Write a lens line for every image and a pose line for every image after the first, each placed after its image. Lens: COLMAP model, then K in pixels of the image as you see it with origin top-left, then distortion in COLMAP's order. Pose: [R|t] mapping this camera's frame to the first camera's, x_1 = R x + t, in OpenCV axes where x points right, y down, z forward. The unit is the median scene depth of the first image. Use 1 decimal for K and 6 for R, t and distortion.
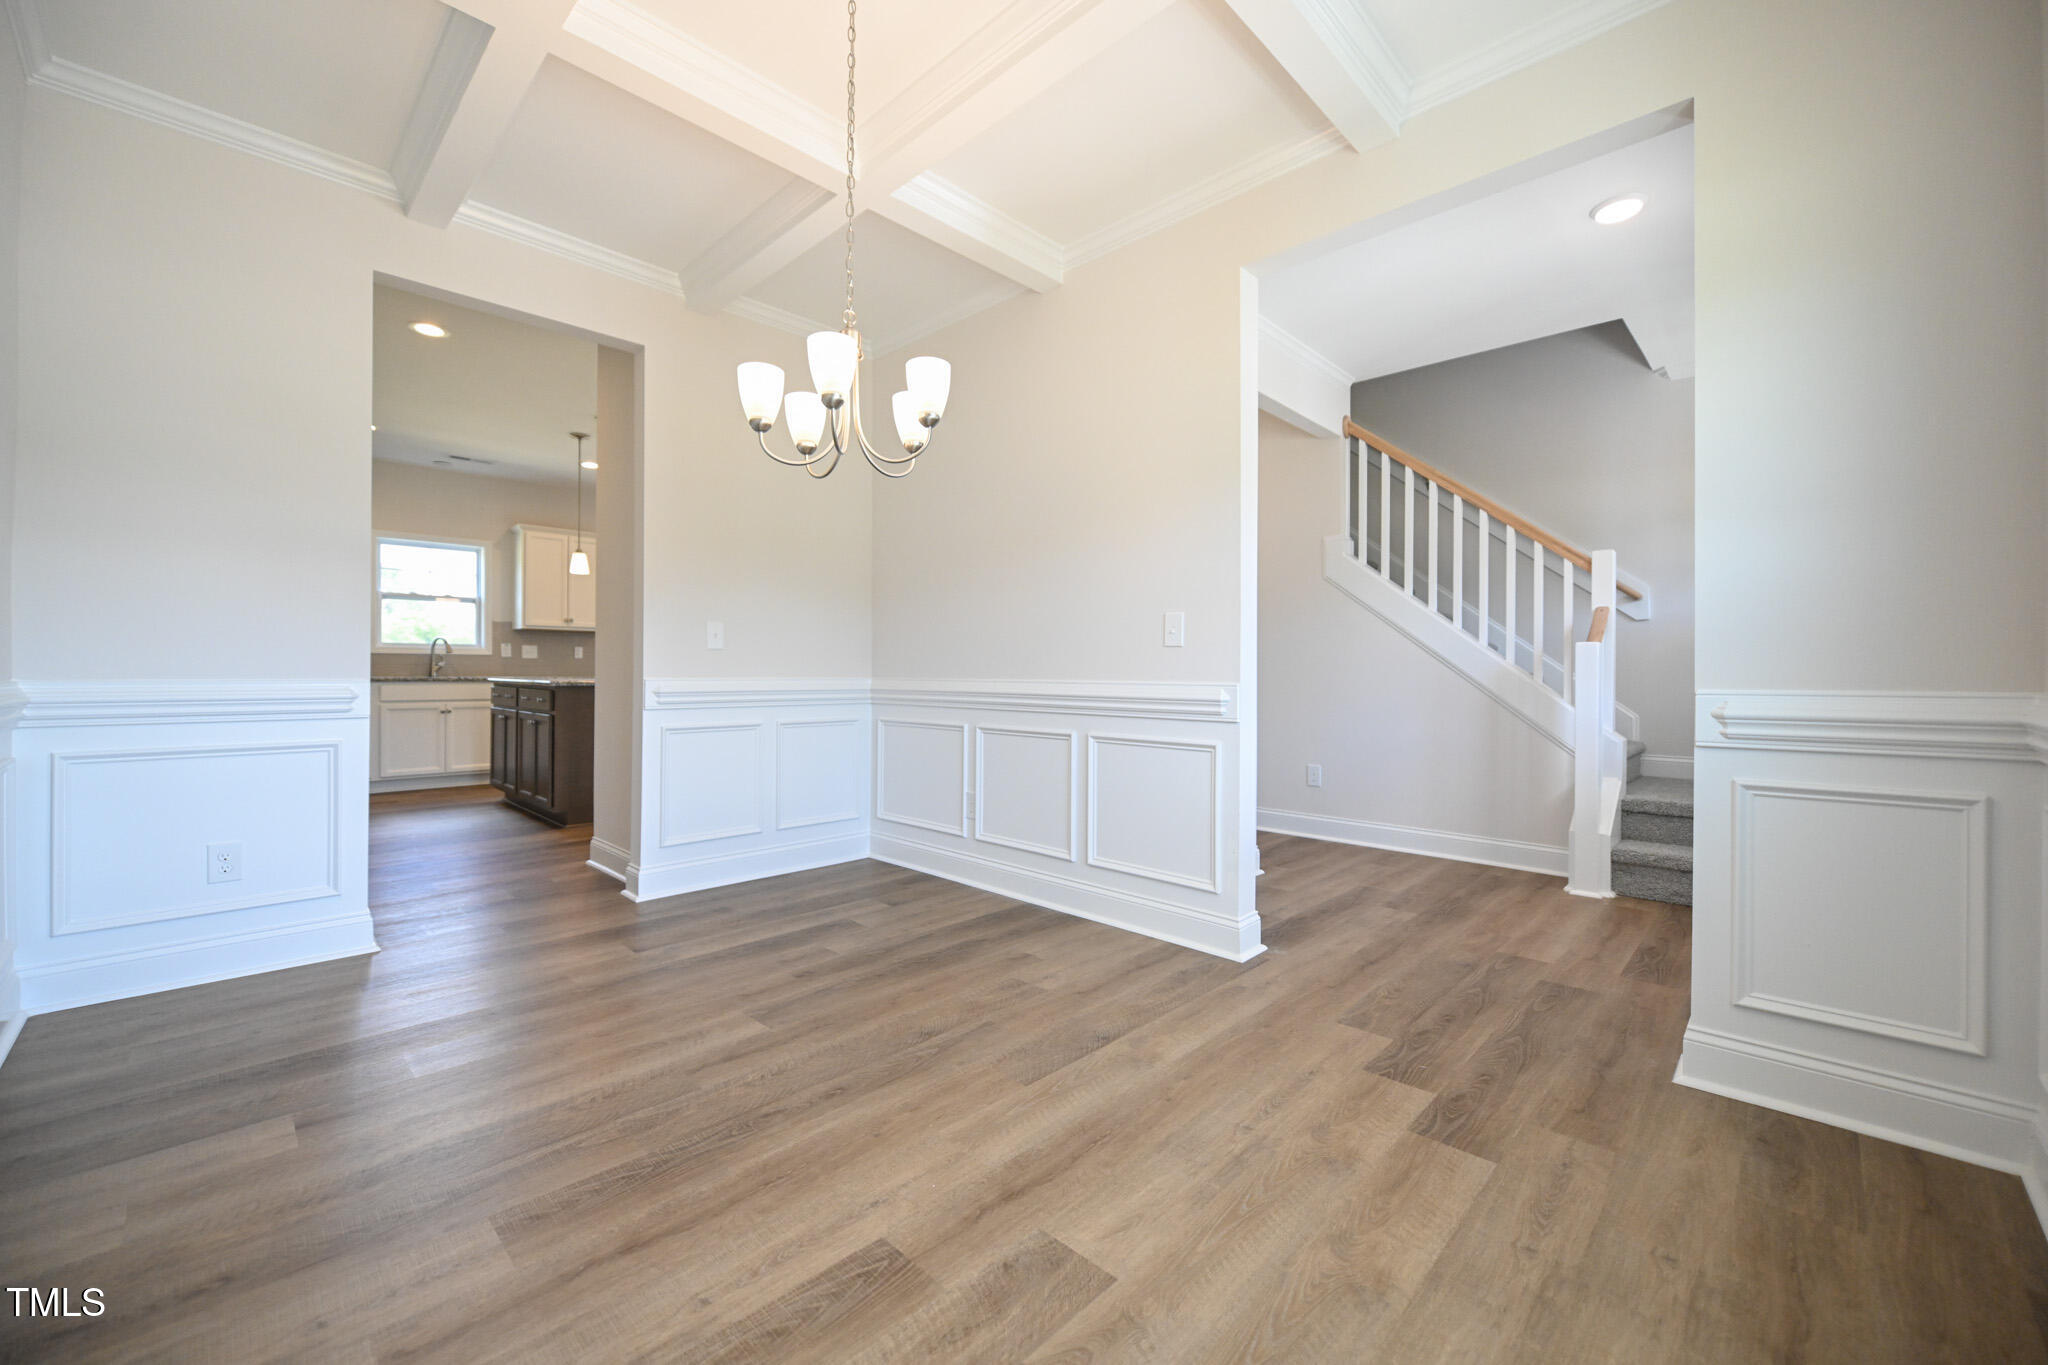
lens RADIAL K [[811.8, 0, 1028.4], [0, 811.8, 674.6], [0, 0, 1]] dist [-0.013500, 0.000023]
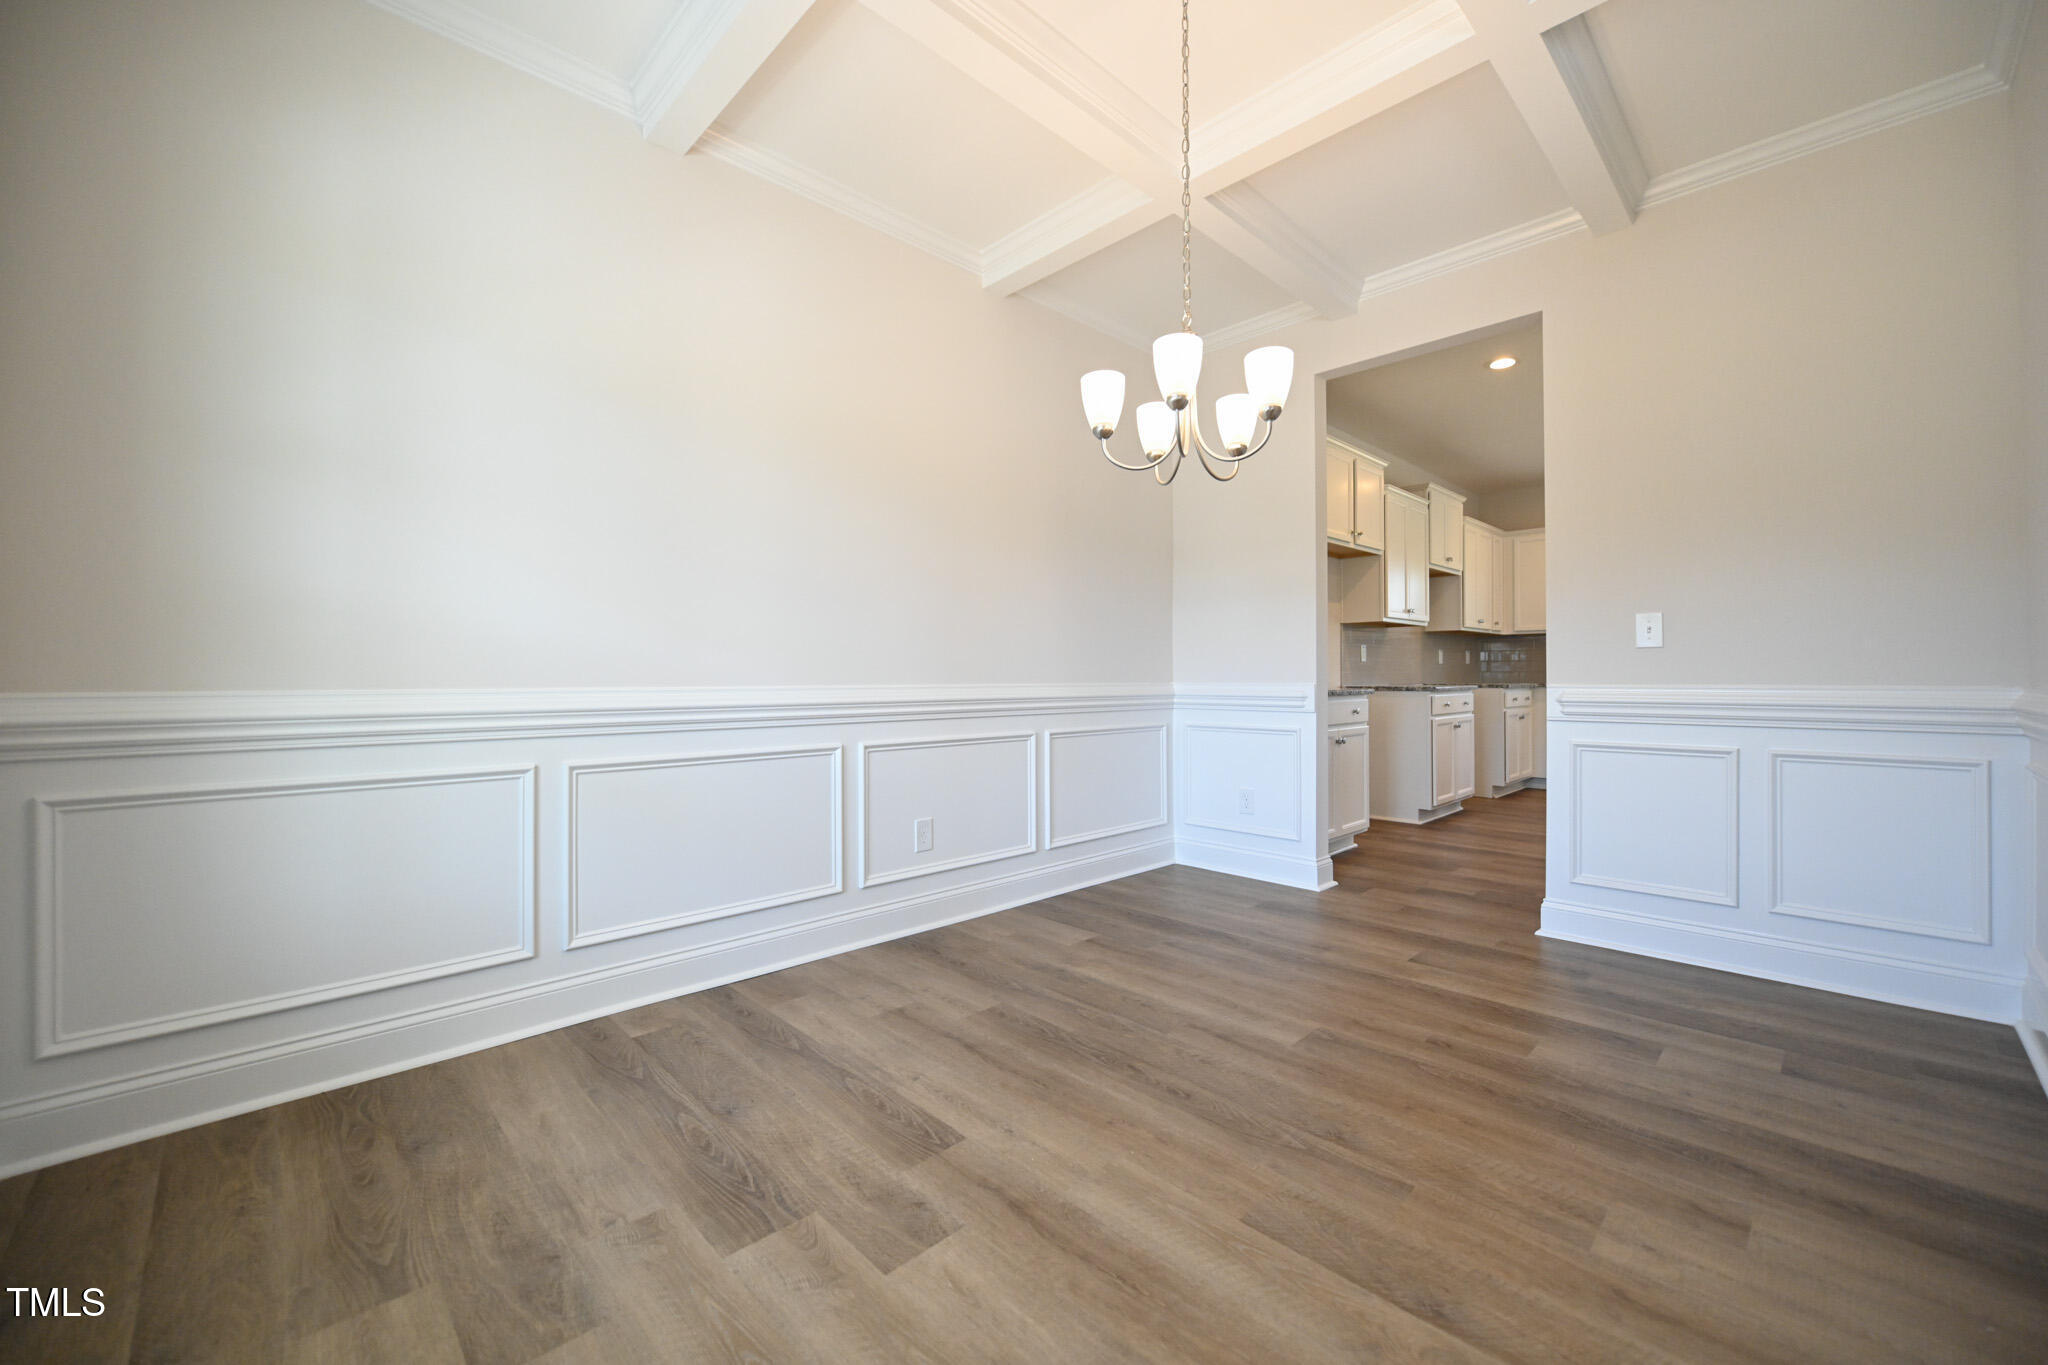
lens RADIAL K [[811.8, 0, 1023.3], [0, 811.8, 673.6], [0, 0, 1]] dist [-0.013500, 0.000023]
pose [[-0.033774, -0.007294, -0.999403, 0.650354], [-0.002367, 0.999971, -0.007218, 0.000228], [0.999427, 0.002122, -0.033791, 0.697846]]
